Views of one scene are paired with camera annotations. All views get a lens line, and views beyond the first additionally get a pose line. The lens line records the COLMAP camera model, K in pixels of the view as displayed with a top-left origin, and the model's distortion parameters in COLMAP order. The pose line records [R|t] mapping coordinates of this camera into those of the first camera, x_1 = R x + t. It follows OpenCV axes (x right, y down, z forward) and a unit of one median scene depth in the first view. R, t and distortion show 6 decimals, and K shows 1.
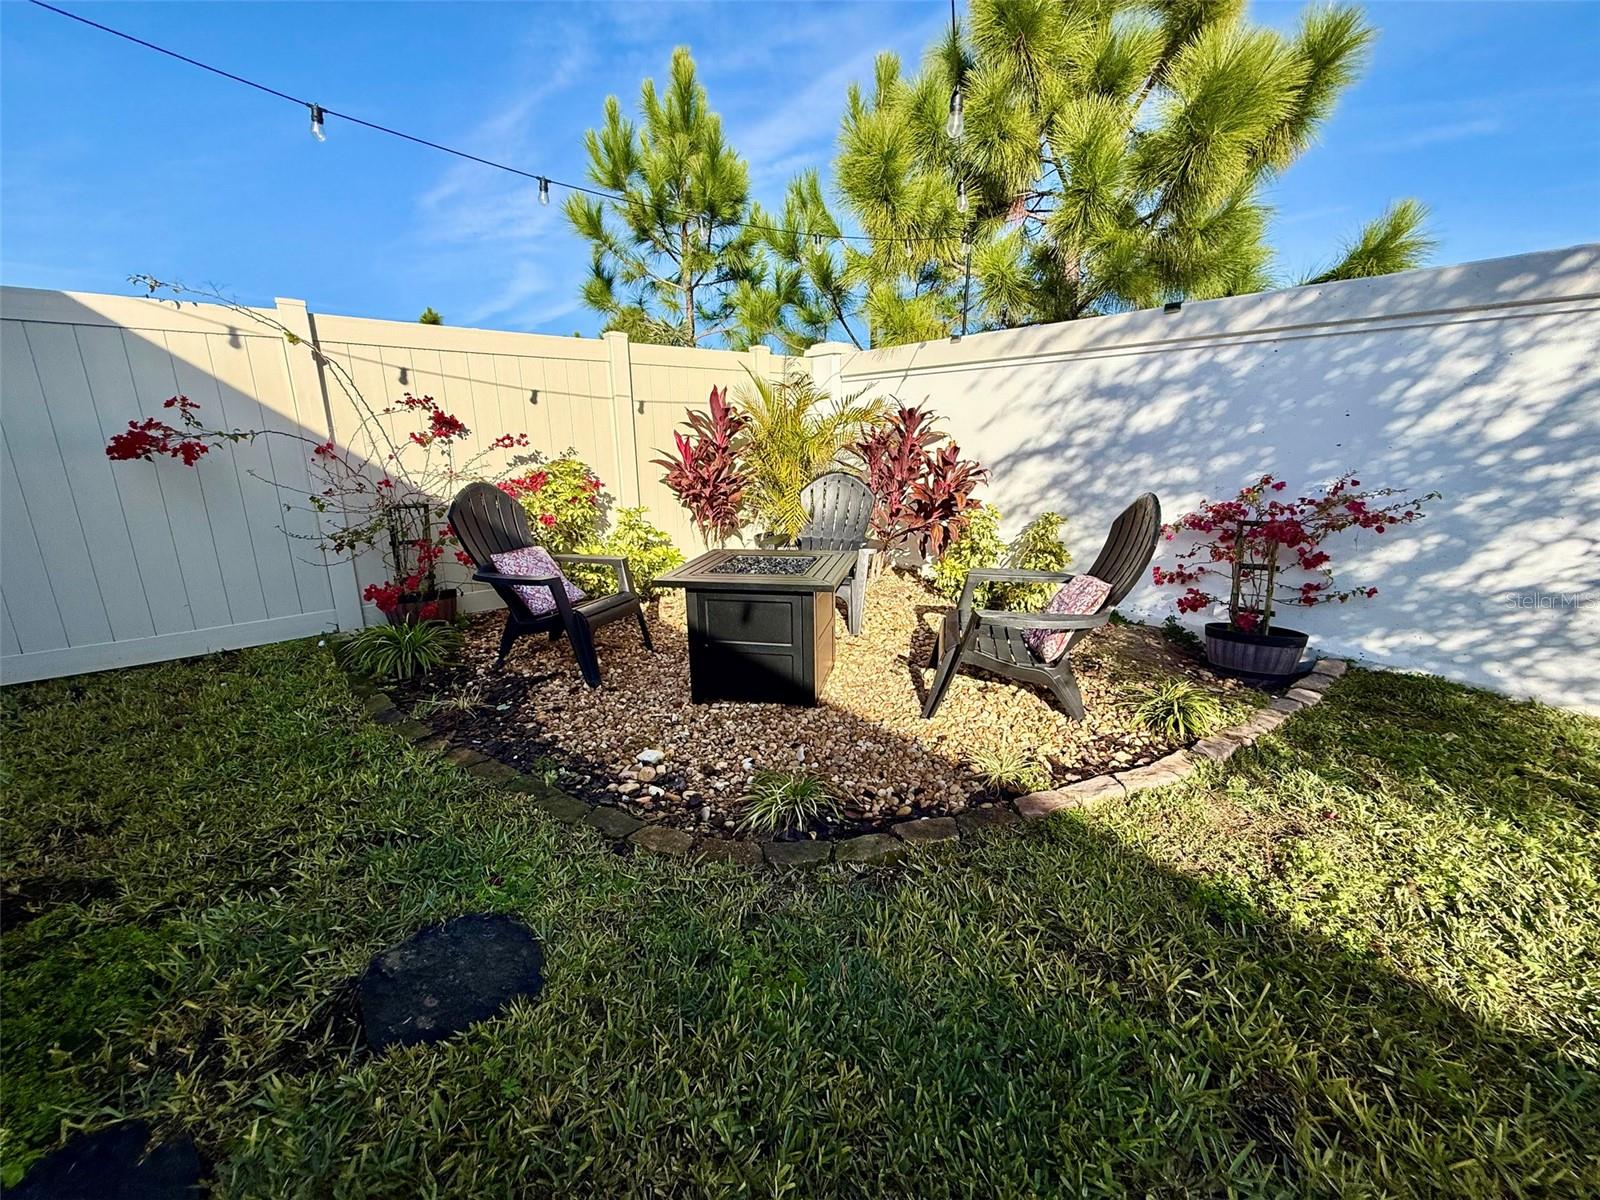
lens RADIAL K [[635.7, 0, 800.1], [0, 635.7, 606.2], [0, 0, 1]] dist [0.000151, 0.000035]
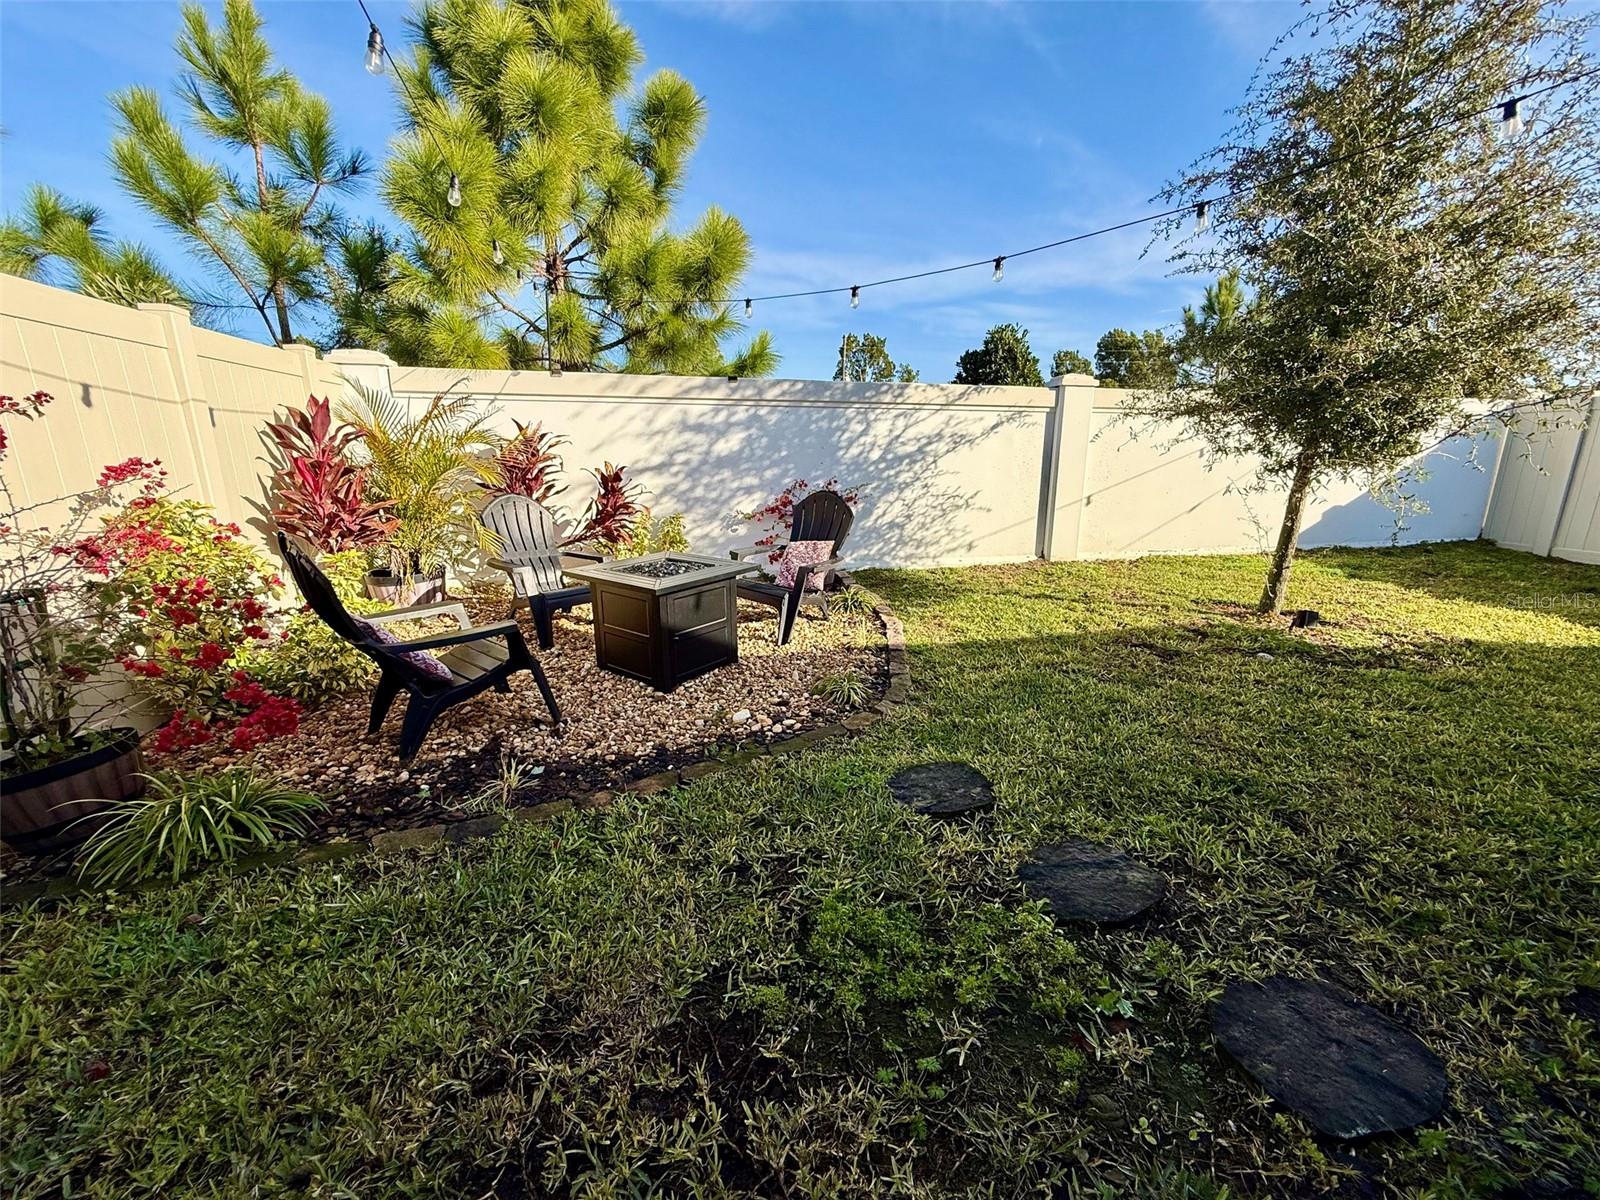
lens RADIAL K [[635.7, 0, 801.2], [0, 635.7, 599.7], [0, 0, 1]] dist [0.000151, 0.000035]
pose [[0.416070, -0.202487, 0.886501, -0.923730], [0.229616, 0.966695, 0.113037, -0.073930], [-0.879865, 0.156524, 0.448707, 0.220711]]
